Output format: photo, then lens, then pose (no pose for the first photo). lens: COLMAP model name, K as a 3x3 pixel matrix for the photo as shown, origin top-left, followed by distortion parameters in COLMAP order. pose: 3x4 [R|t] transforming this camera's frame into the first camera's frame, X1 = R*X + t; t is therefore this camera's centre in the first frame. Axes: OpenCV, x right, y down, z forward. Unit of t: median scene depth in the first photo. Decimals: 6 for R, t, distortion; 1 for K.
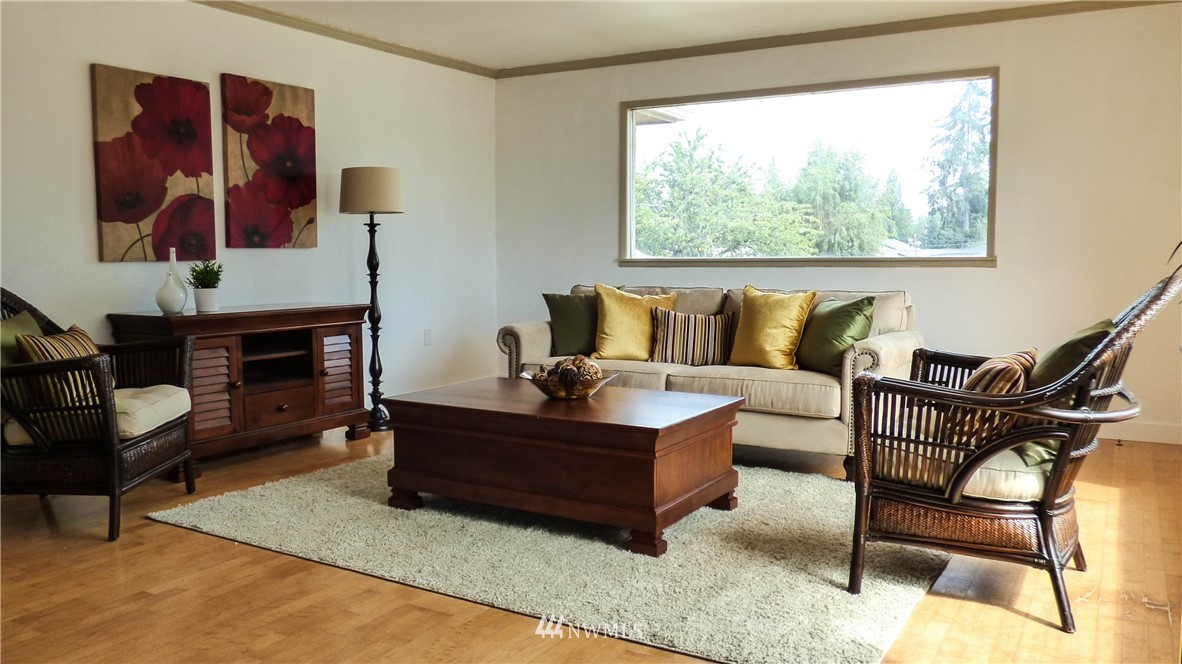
lens RADIAL K [[903.8, 0, 591.2], [0, 903.8, 364.6], [0, 0, 1]] dist [-0.019880, -0.010091]
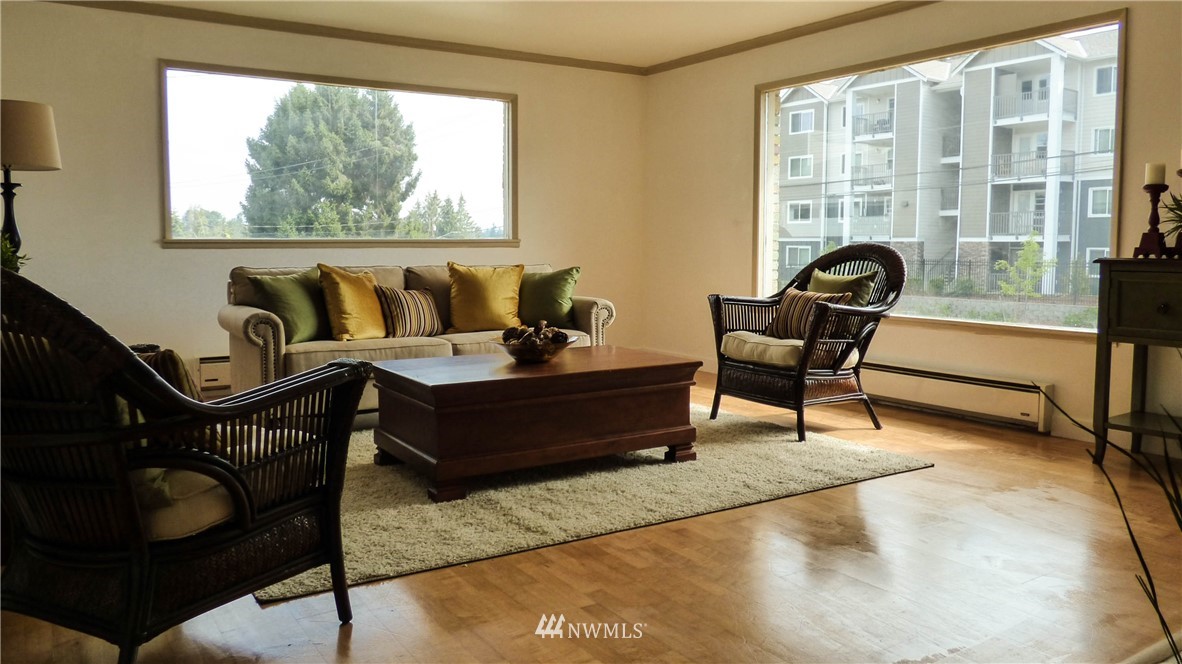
lens RADIAL K [[884.8, 0, 592.6], [0, 884.8, 336.5], [0, 0, 1]] dist [-0.008456, -0.027520]
pose [[0.449965, -0.089662, 0.888534, -0.711950], [0.106591, 0.993227, 0.046248, -0.026167], [-0.886662, 0.073900, 0.456475, 0.339944]]
